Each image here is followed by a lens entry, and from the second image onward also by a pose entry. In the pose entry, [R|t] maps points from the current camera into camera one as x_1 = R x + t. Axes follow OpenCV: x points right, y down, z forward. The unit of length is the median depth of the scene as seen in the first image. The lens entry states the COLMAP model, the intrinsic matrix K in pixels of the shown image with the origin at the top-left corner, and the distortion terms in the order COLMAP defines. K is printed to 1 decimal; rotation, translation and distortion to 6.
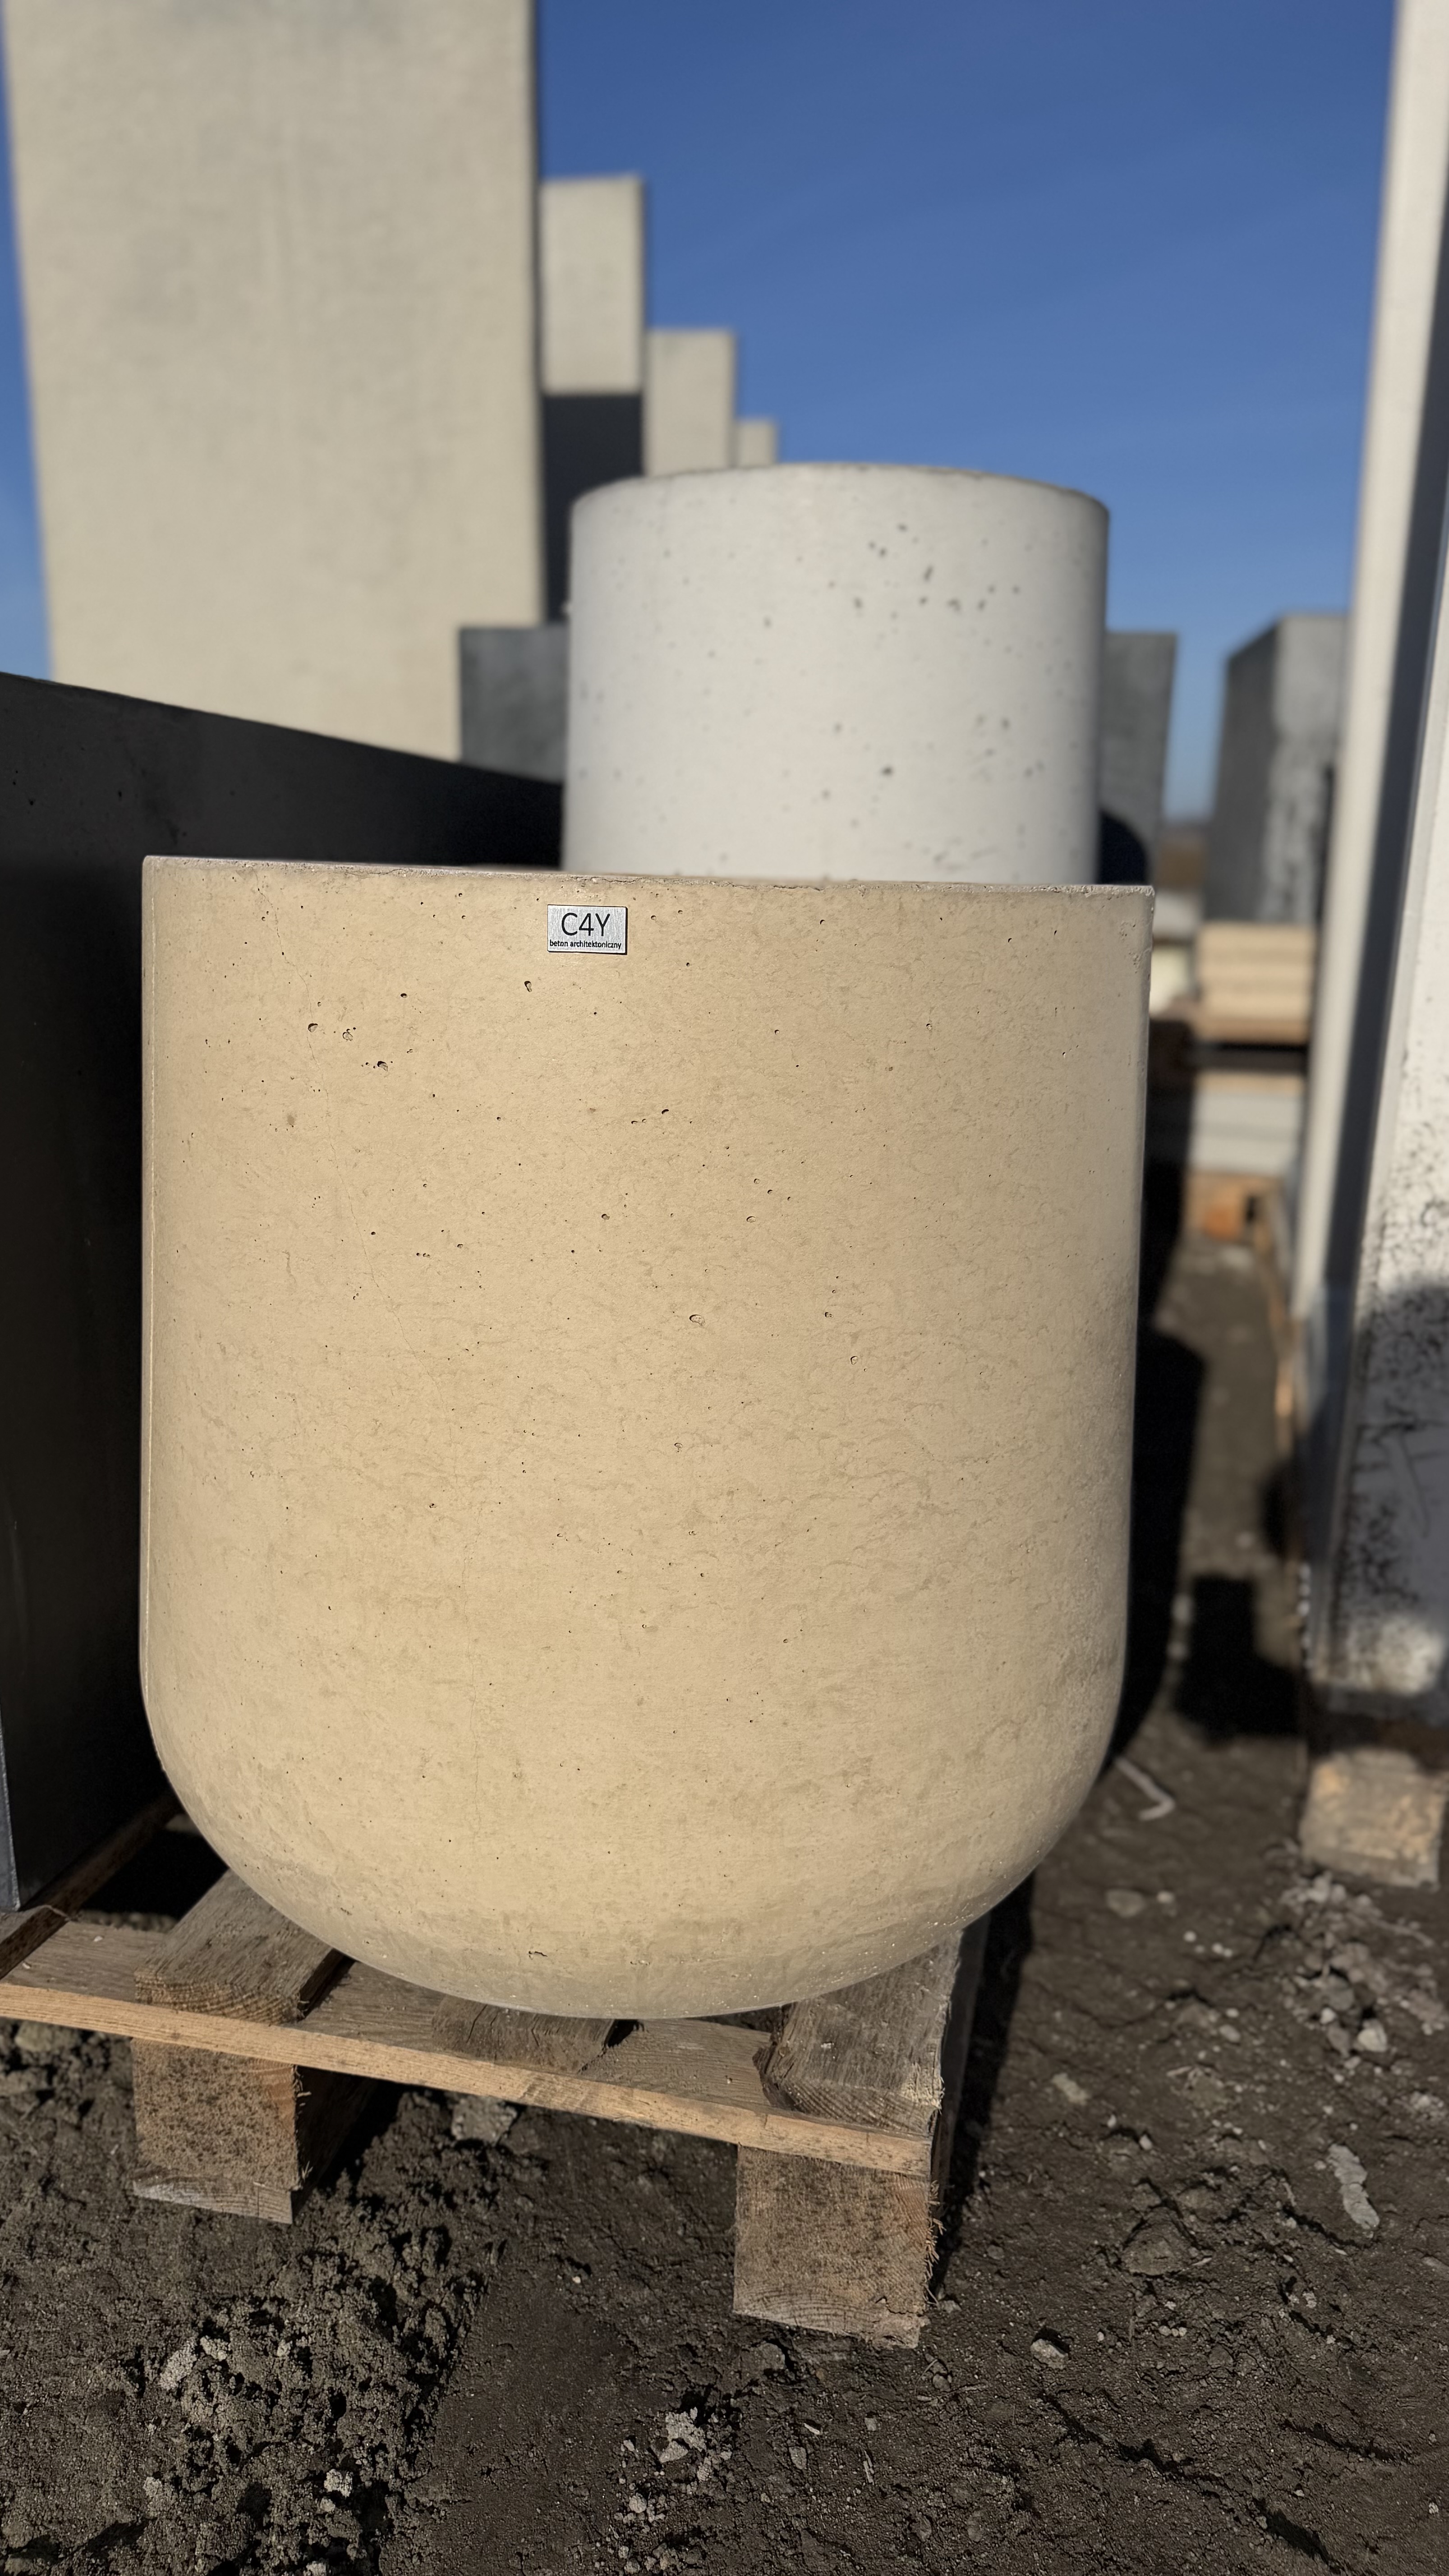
lens RADIAL K [[1861.8, 0, 724.5], [0, 1861.8, 1288.0], [0, 0, 1]] dist [0.042076, -0.012006]
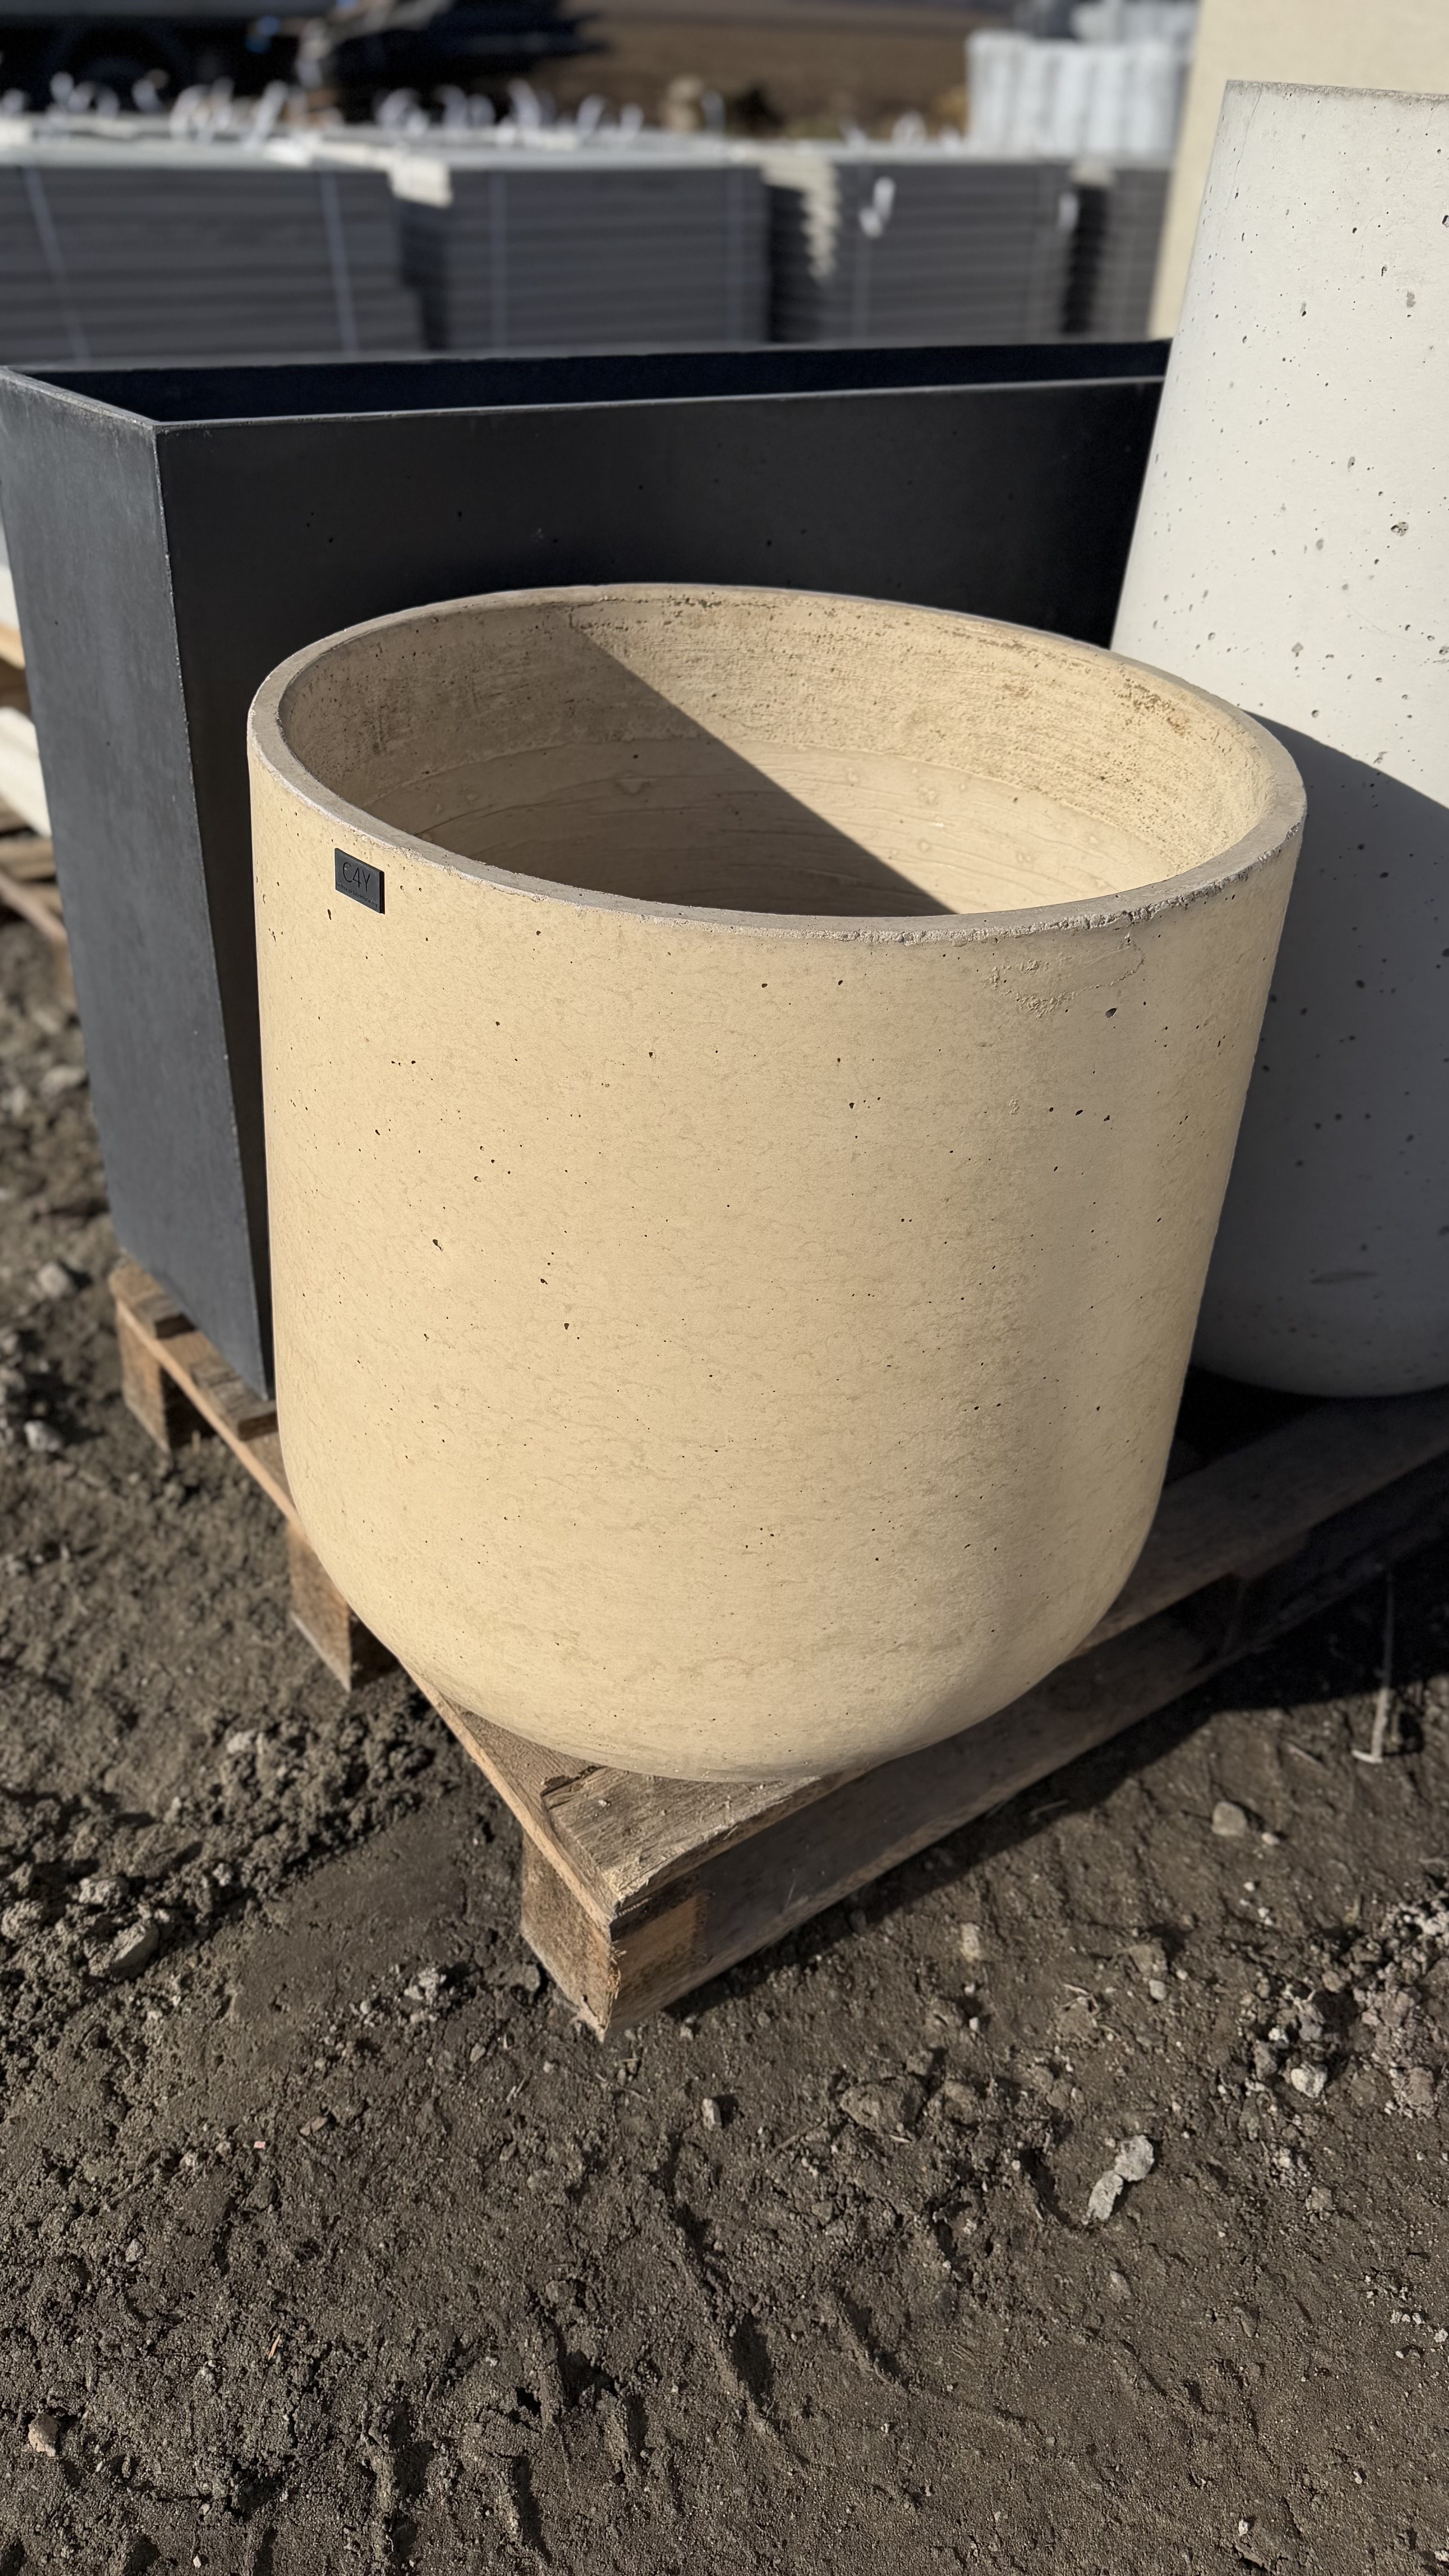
lens RADIAL K [[1831.9, 0, 726.3], [0, 1831.9, 1307.2], [0, 0, 1]] dist [0.142640, -0.217219]
pose [[0.758600, 0.390191, -0.521802, 0.646975], [-0.185779, 0.897143, 0.400775, -0.387417], [0.624509, -0.207088, 0.753062, 0.257510]]
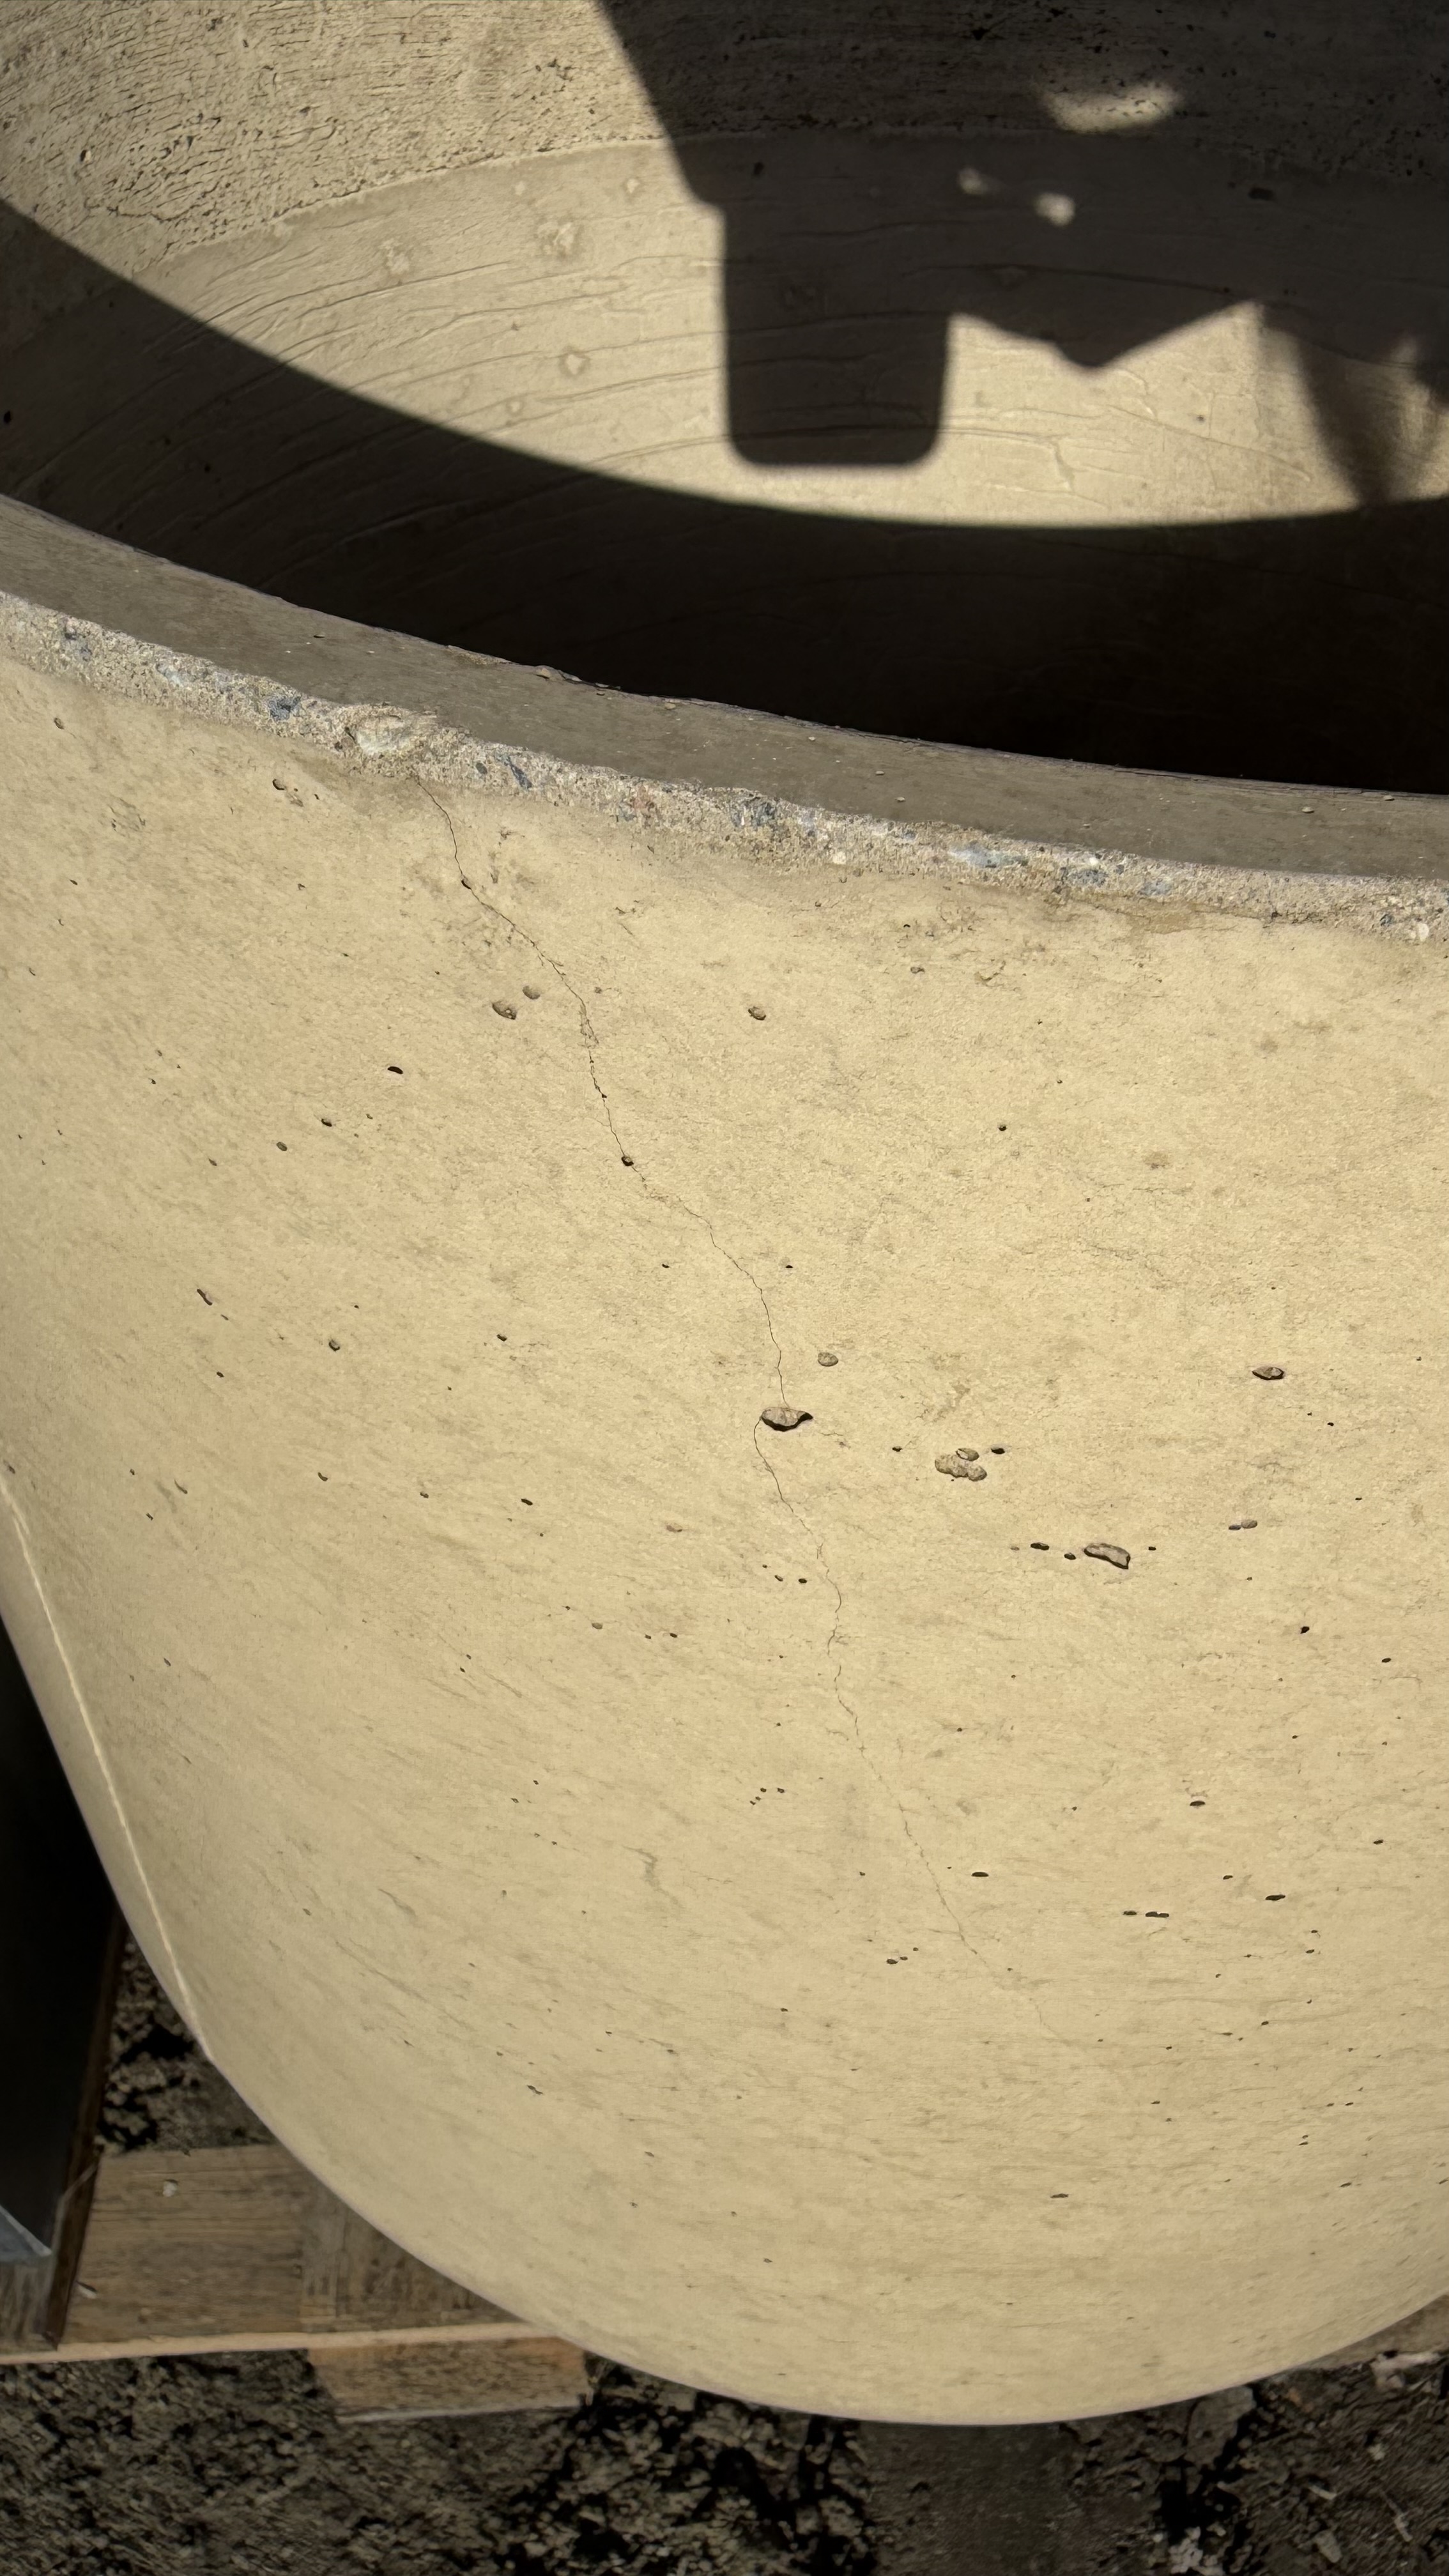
lens RADIAL K [[1831.0, 0, 735.8], [0, 1831.0, 1436.4], [0, 0, 1]] dist [0.004811, 0.004727]
pose [[0.960234, -0.212418, 0.181191, -0.253733], [0.054771, 0.779676, 0.623784, -0.270183], [-0.273773, -0.589054, 0.760305, 0.763823]]
